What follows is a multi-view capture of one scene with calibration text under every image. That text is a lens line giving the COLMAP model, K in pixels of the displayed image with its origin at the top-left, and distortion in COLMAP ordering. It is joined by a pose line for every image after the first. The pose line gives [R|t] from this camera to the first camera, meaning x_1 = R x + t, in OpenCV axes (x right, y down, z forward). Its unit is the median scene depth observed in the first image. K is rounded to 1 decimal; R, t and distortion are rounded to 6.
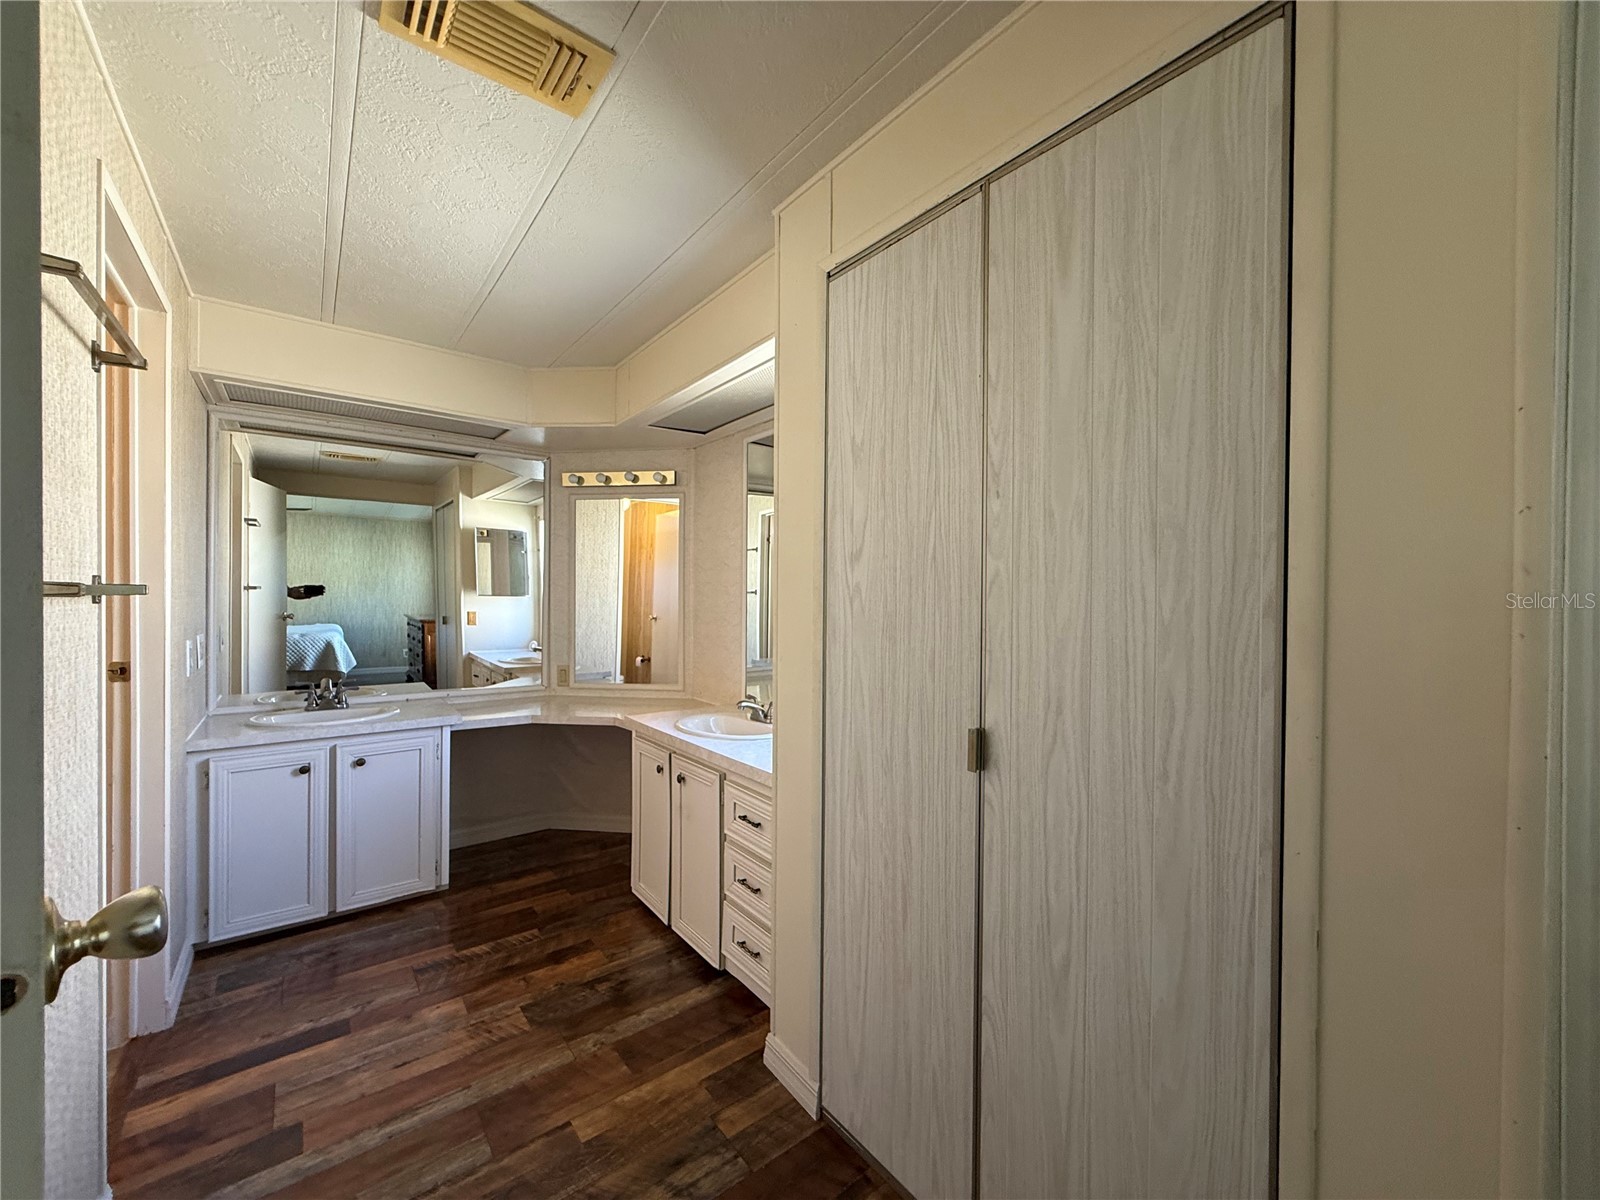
lens RADIAL K [[637.5, 0, 800.4], [0, 637.5, 596.3], [0, 0, 1]] dist [0.000417, 0.000028]
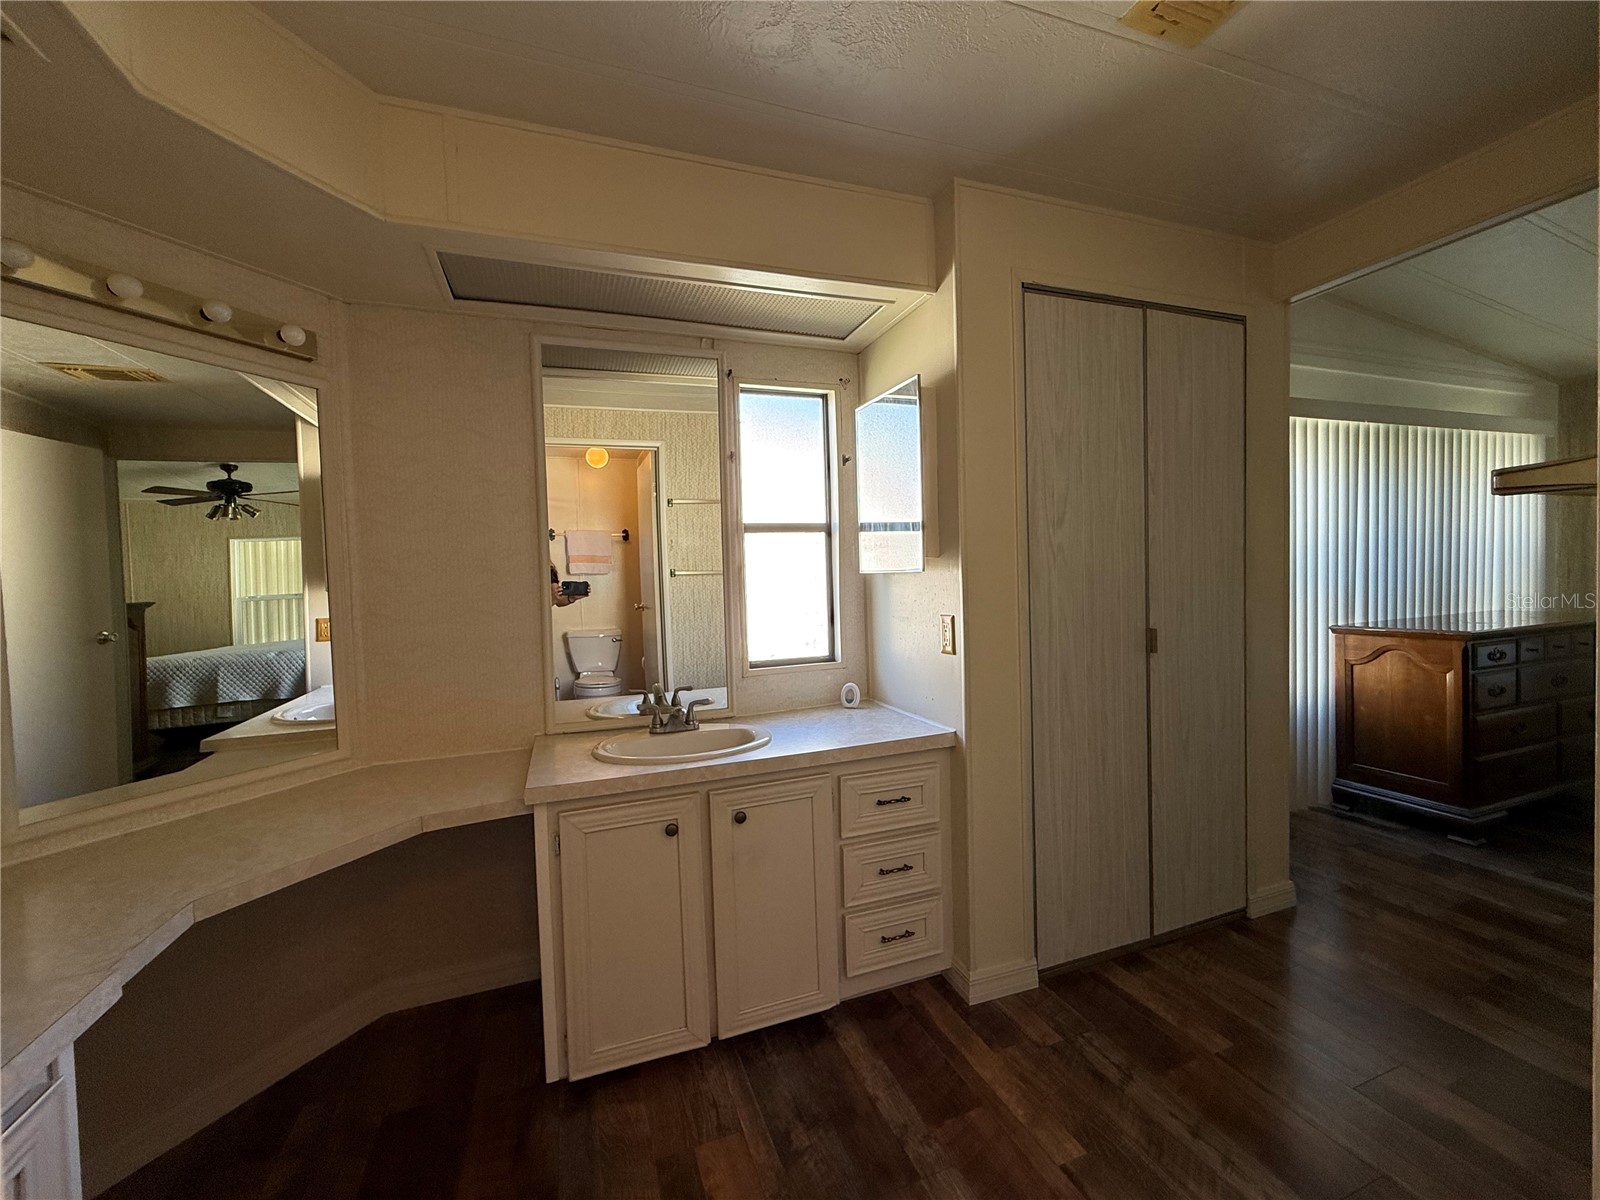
lens RADIAL K [[637.5, 0, 795.8], [0, 637.5, 597.9], [0, 0, 1]] dist [0.000417, 0.000028]
pose [[0.307630, -0.042736, 0.950546, -1.211792], [0.039539, 0.998702, 0.032104, 0.025036], [-0.950684, 0.027707, 0.308920, 1.021884]]
